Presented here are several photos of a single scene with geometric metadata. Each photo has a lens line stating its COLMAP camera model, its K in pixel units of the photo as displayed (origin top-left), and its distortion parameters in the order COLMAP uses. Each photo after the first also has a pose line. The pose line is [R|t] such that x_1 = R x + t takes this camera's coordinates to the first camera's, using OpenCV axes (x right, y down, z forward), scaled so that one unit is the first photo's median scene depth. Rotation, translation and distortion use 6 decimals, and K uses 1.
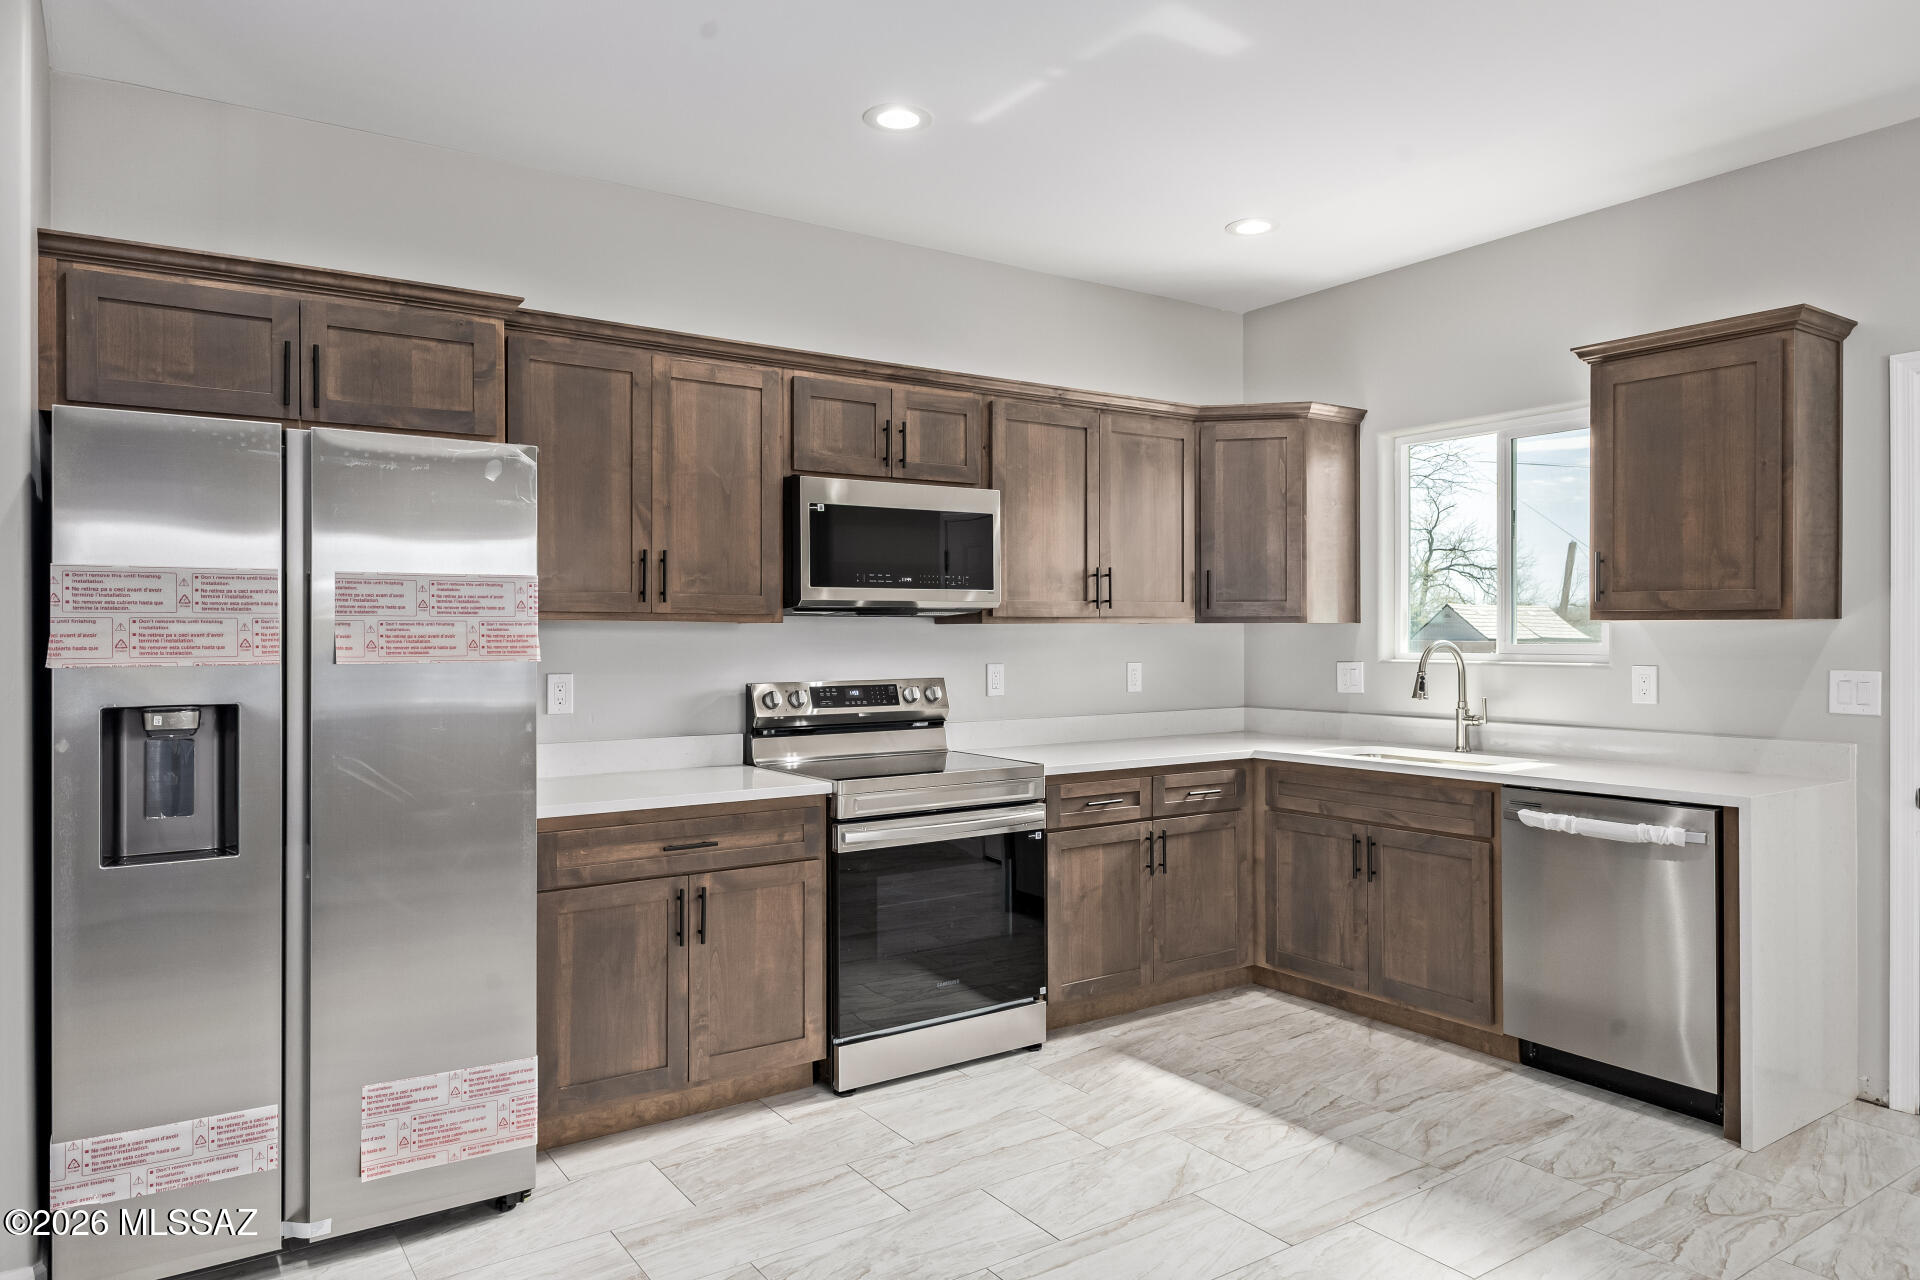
lens RADIAL K [[1218.3, 0, 949.6], [0, 1218.3, 634.0], [0, 0, 1]] dist [0.007905, -0.006587]
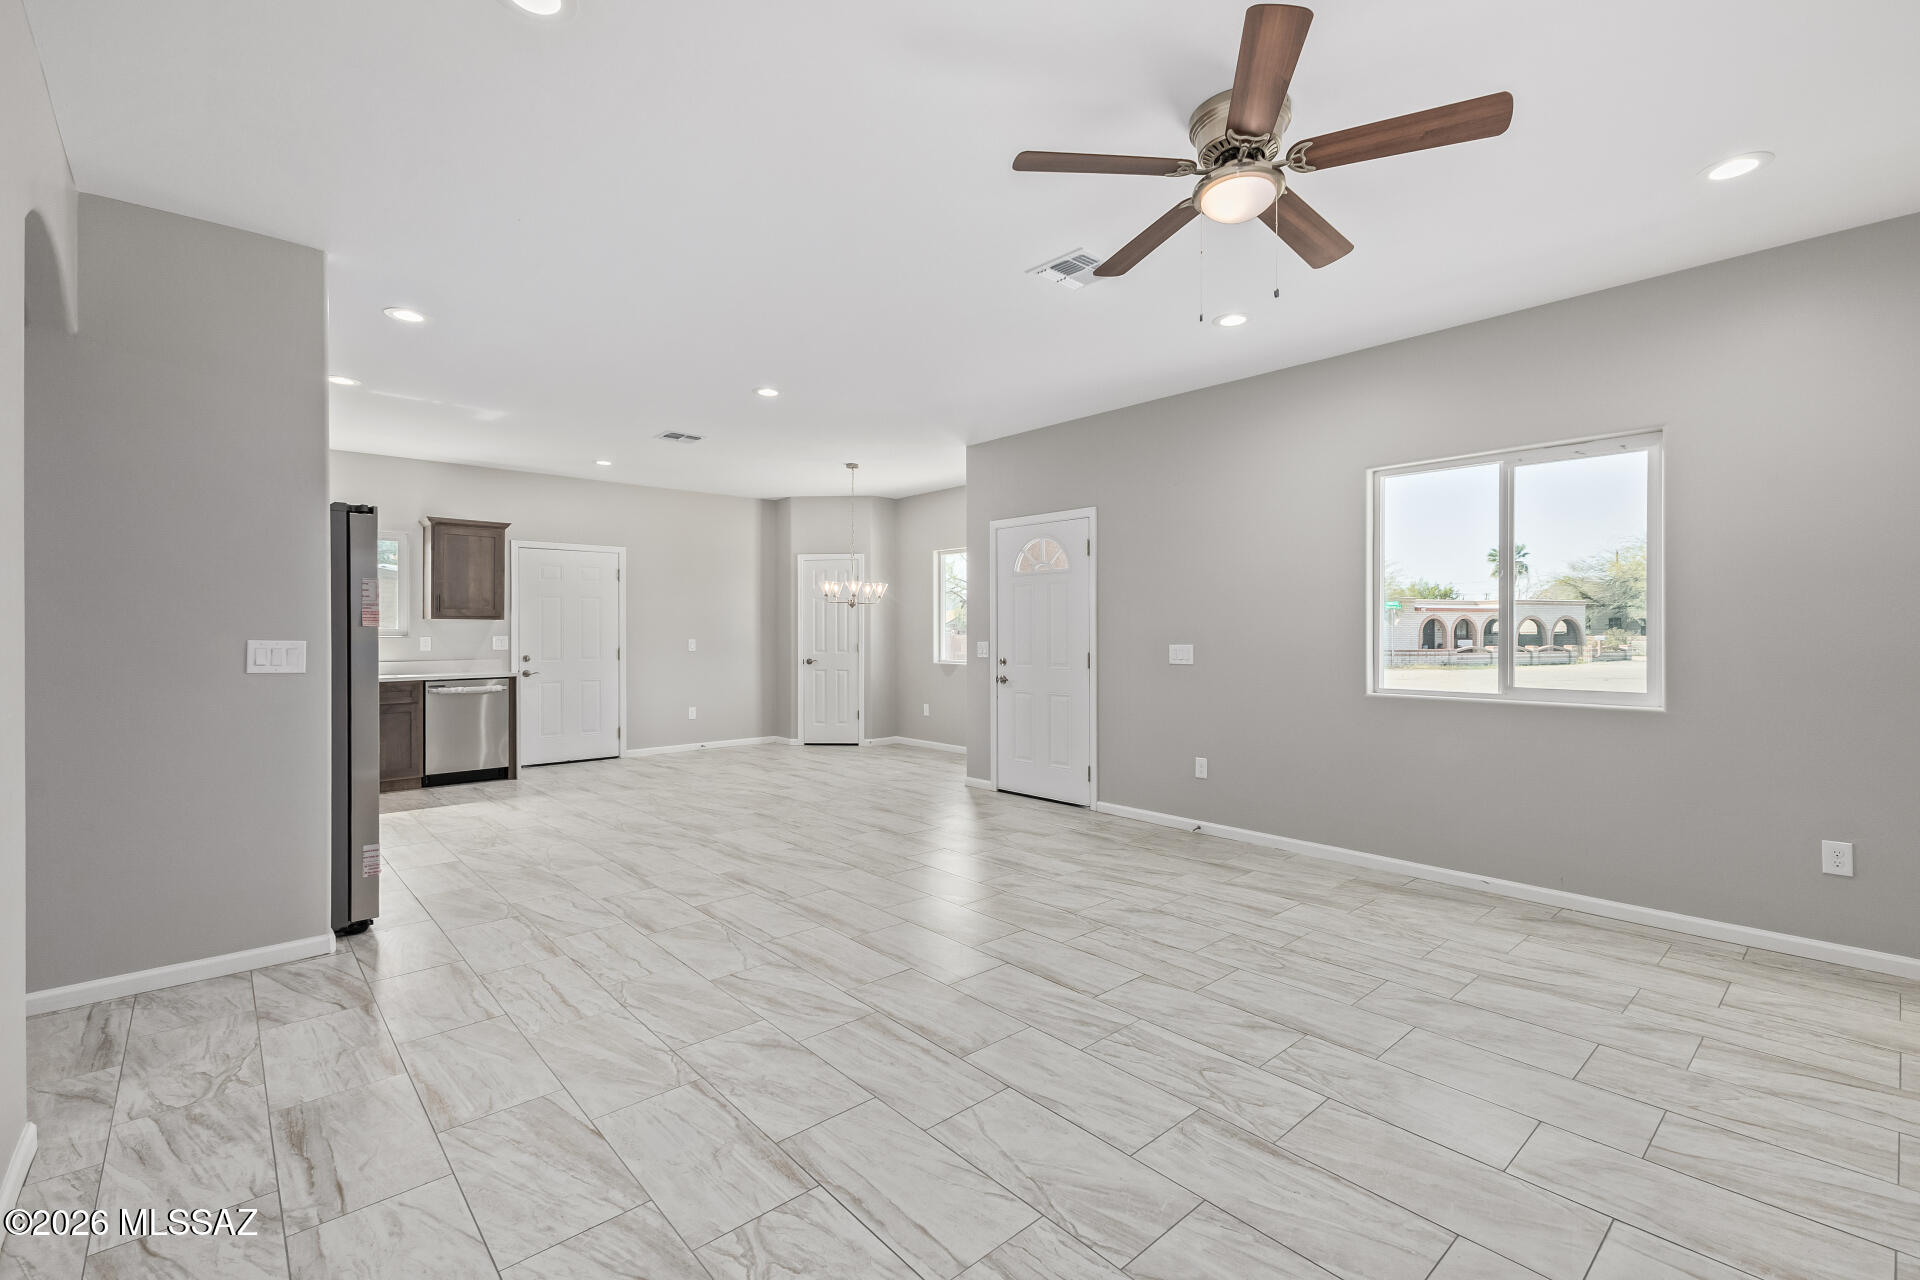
lens RADIAL K [[833.8, 0, 945.4], [0, 833.8, 632.2], [0, 0, 1]] dist [0.012436, -0.000987]
pose [[-0.124607, 0.004034, 0.992198, -1.548279], [0.006033, 0.999976, -0.003308, 0.033811], [-0.992188, 0.005574, -0.124628, 0.115750]]
